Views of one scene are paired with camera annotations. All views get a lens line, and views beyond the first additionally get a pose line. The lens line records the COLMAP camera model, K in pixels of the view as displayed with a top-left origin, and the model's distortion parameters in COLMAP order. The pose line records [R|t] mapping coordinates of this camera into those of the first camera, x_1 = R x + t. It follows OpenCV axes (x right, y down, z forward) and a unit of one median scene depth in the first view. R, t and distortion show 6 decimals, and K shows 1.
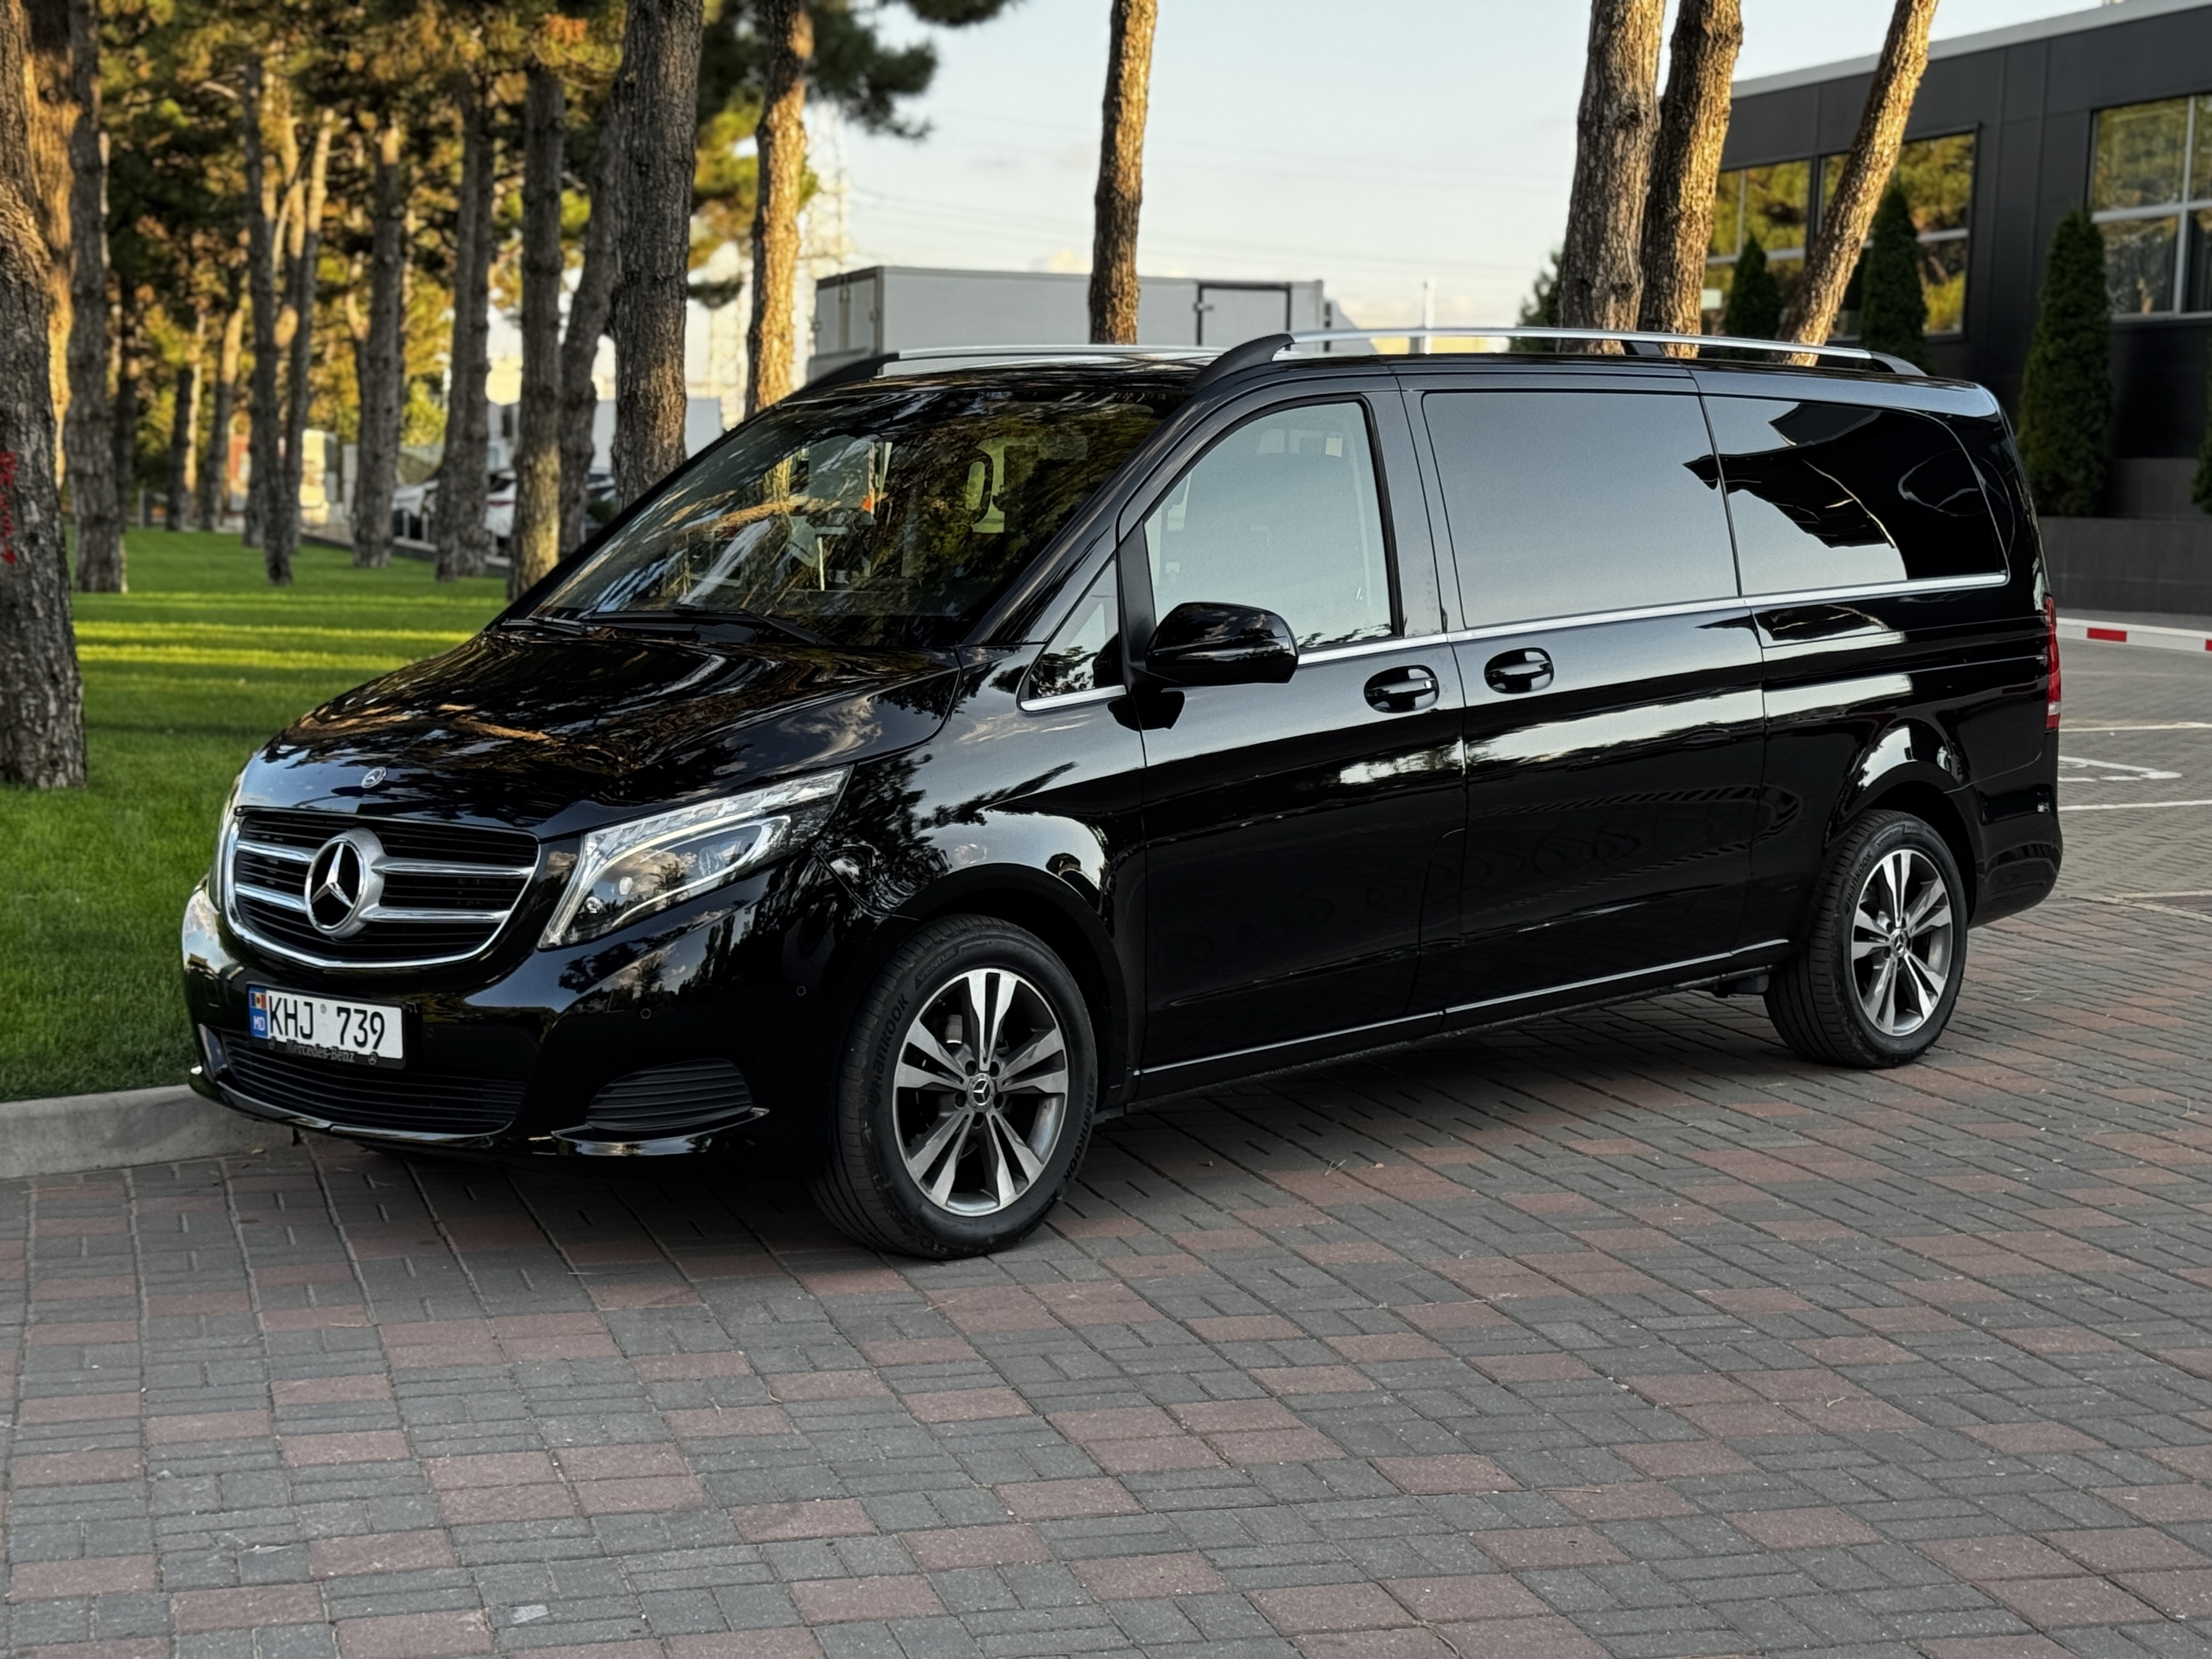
lens RADIAL K [[3677.7, 0, 1102.7], [0, 3677.7, 830.6], [0, 0, 1]] dist [0.125959, 0.000000]
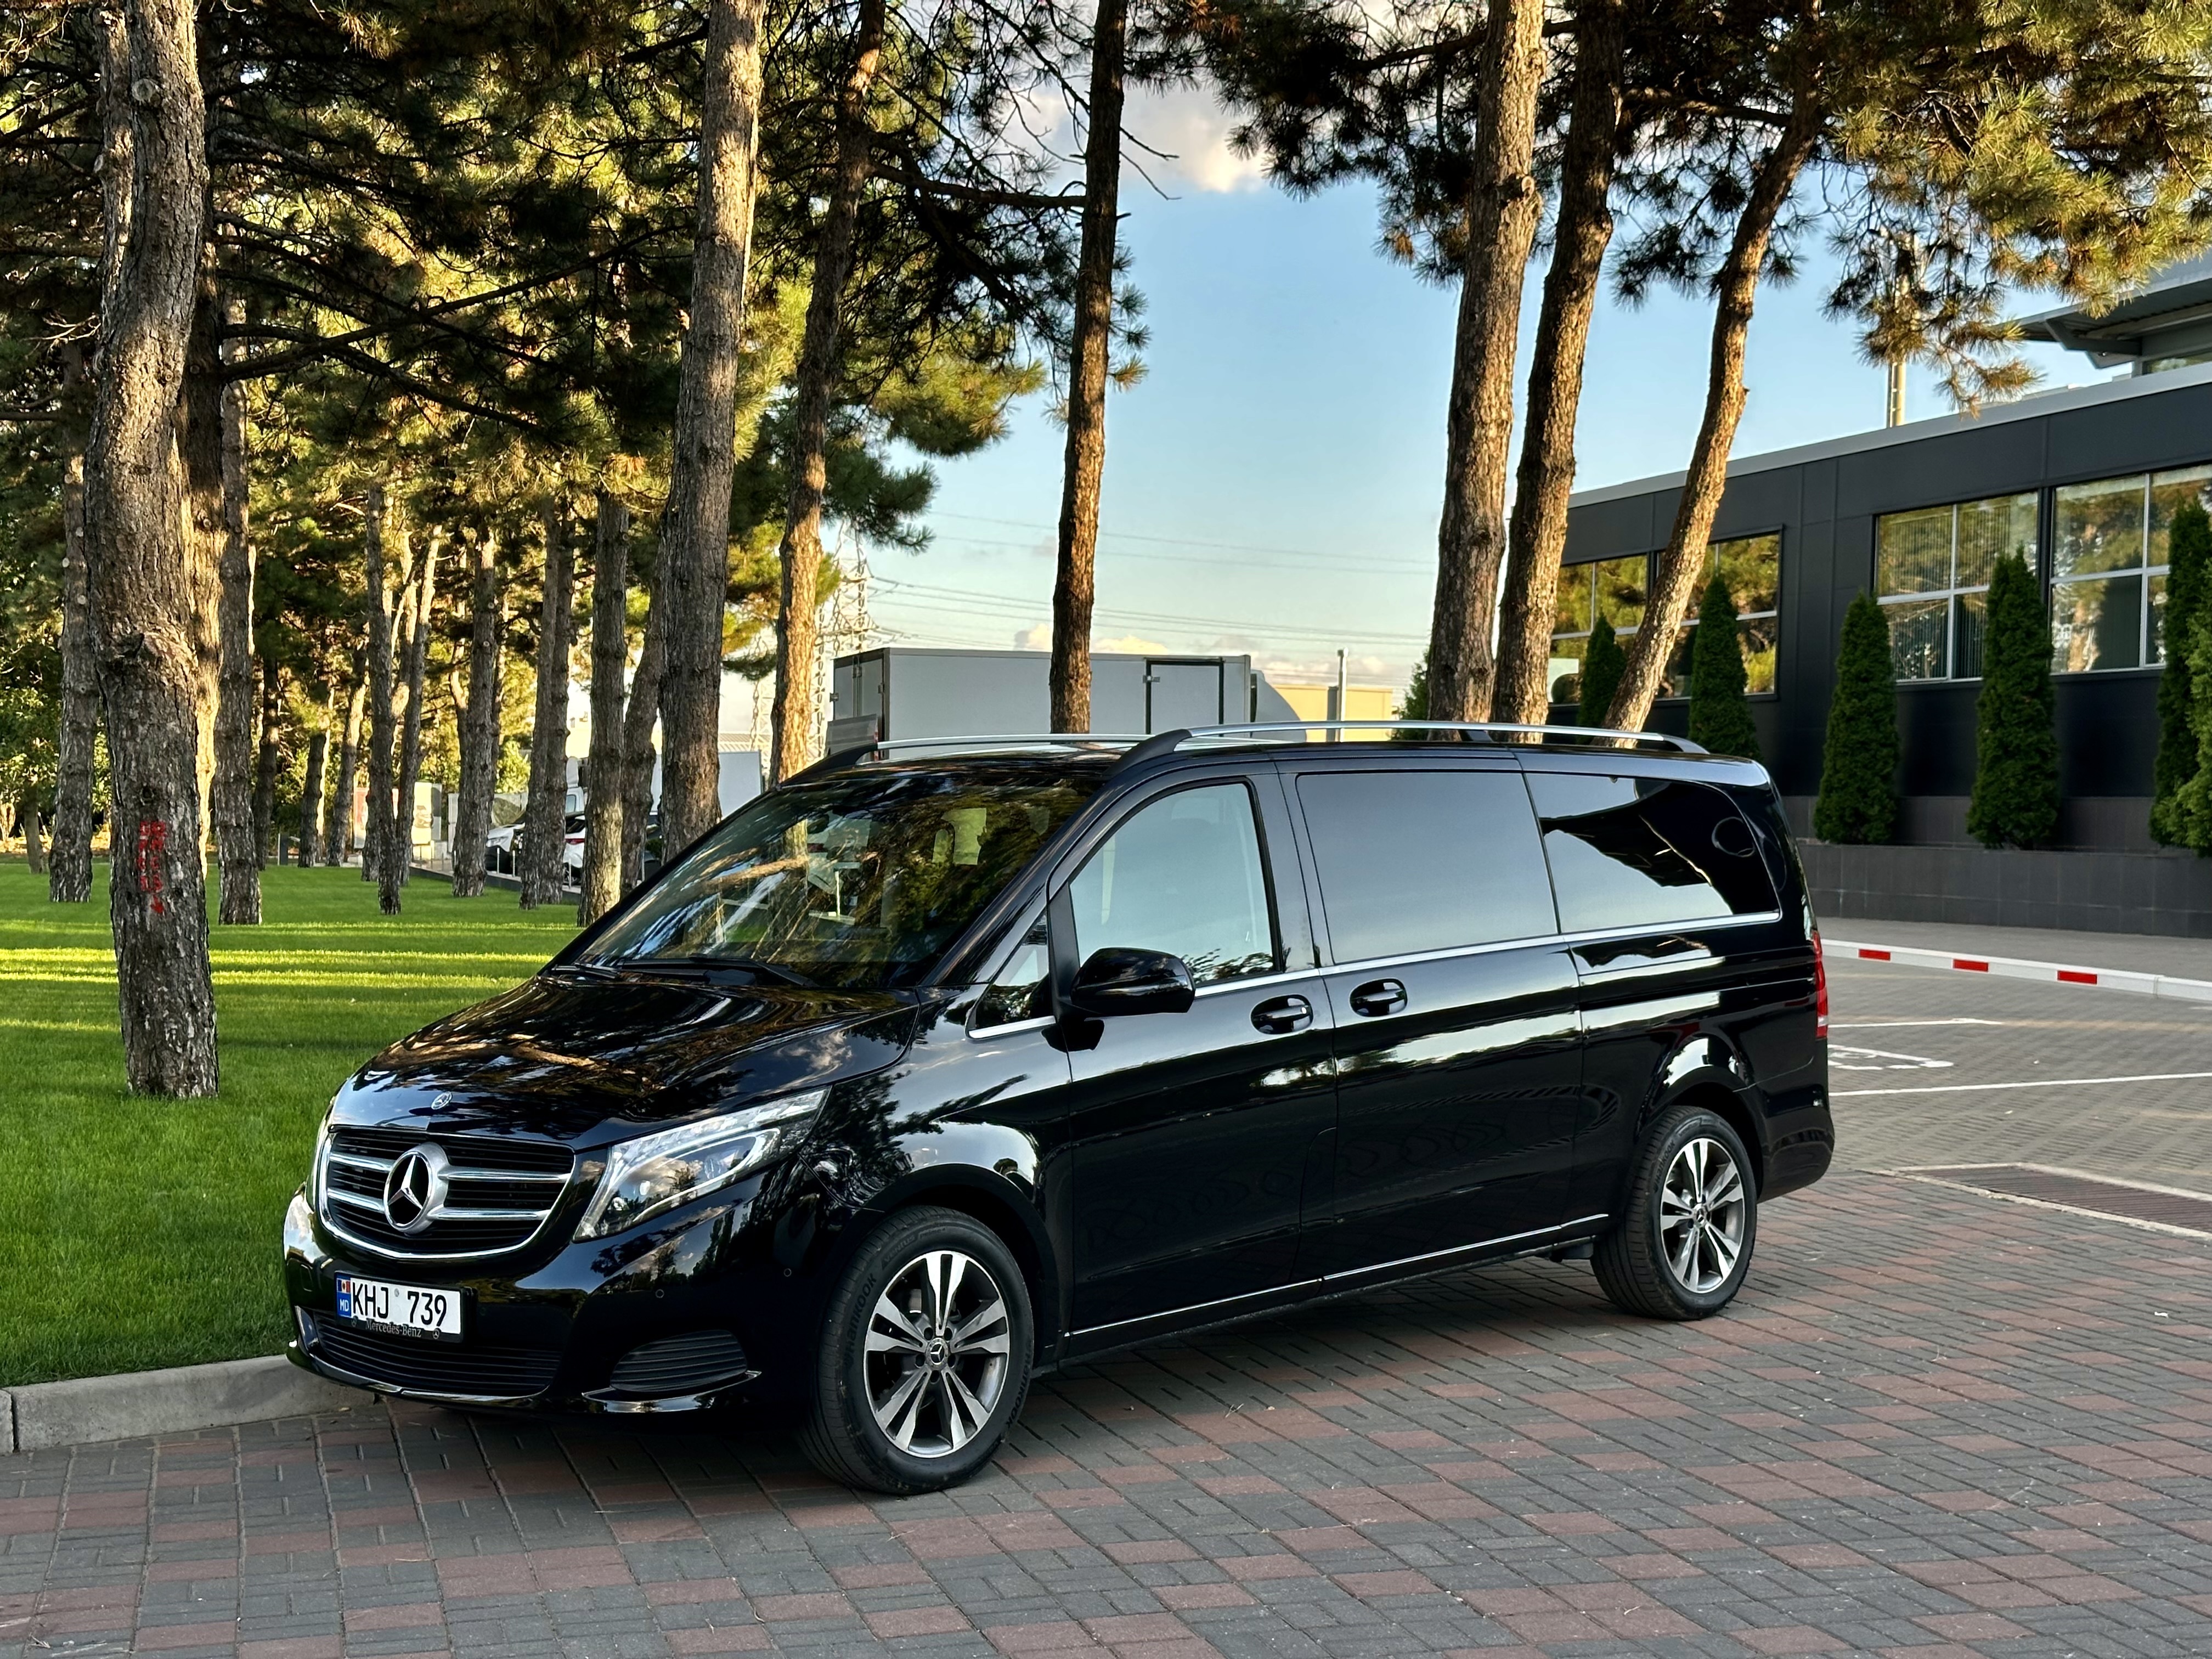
lens RADIAL K [[3063.9, 0, 1105.5], [0, 3063.9, 821.6], [0, 0, 1]] dist [0.137661, 0.000000]
pose [[0.999920, -0.009623, 0.008247, 0.007170], [0.010339, 0.995737, -0.091660, -0.004734], [-0.007330, 0.091738, 0.995756, -0.014687]]
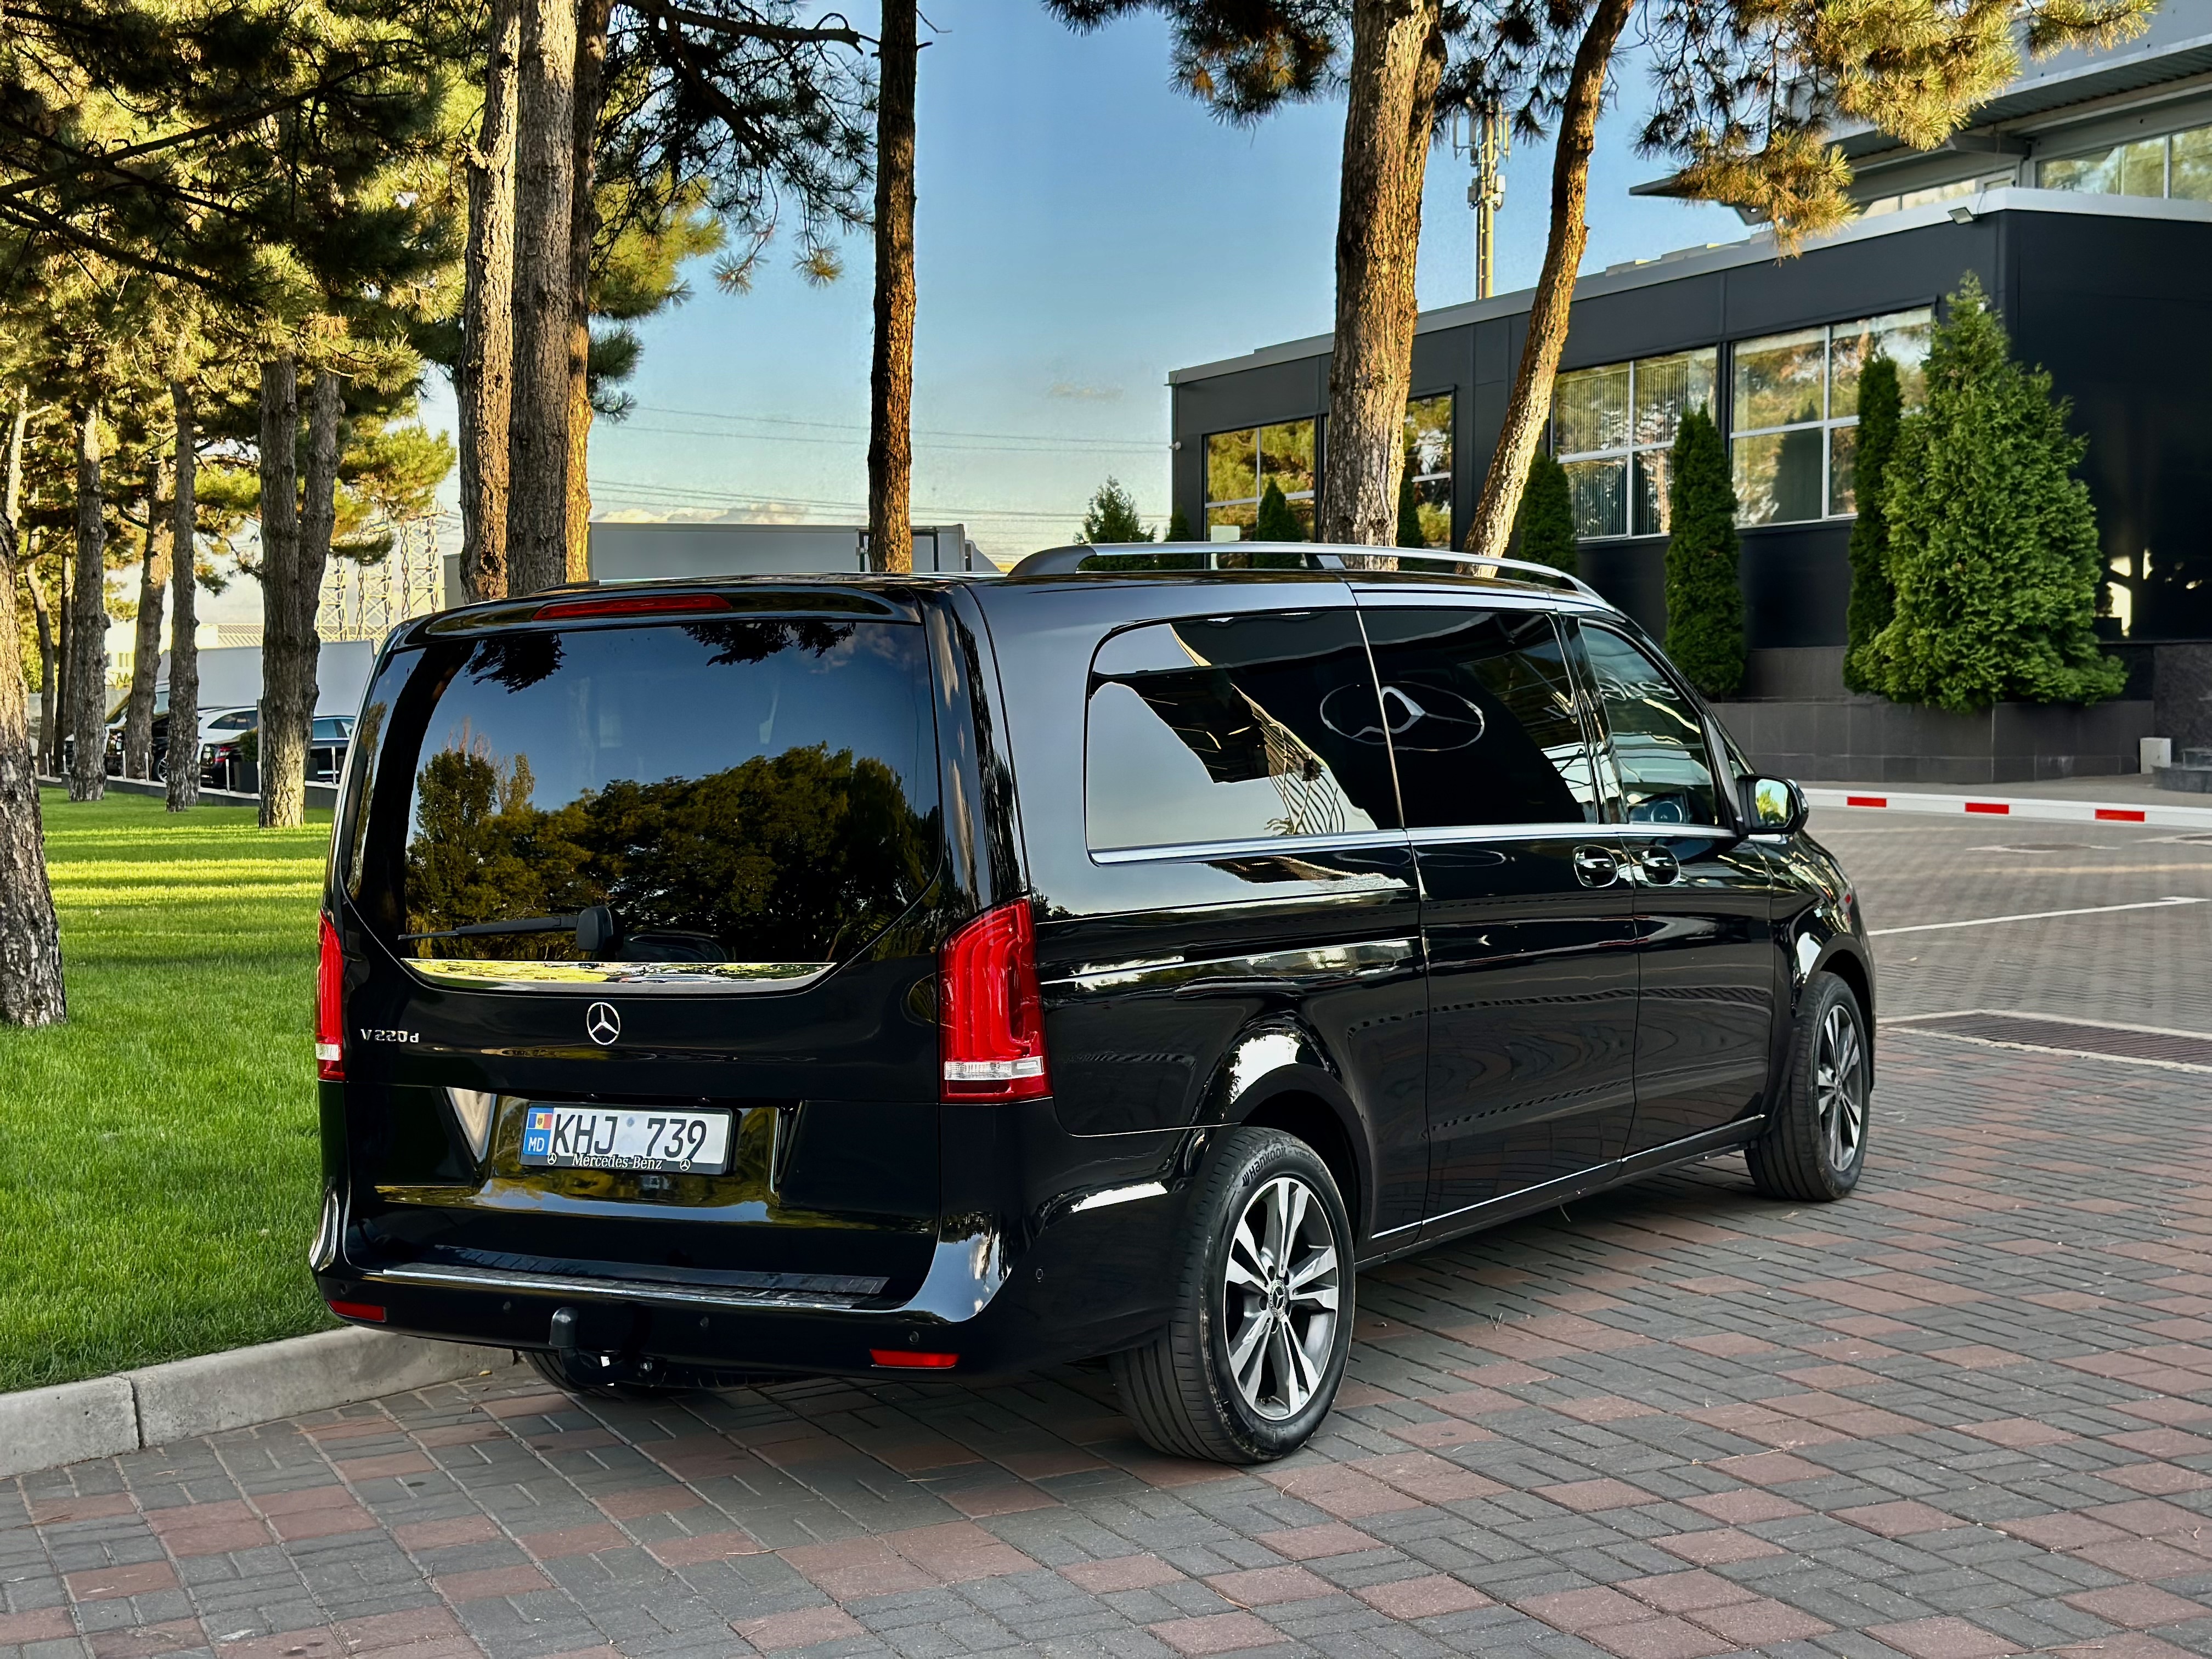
lens RADIAL K [[3063.9, 0, 1106.2], [0, 3063.9, 825.5], [0, 0, 1]] dist [0.137661, 0.000000]
pose [[0.988908, -0.044014, 0.141857, -0.087283], [0.051138, 0.997586, -0.046971, -0.010074], [-0.139447, 0.053704, 0.988772, 0.055984]]
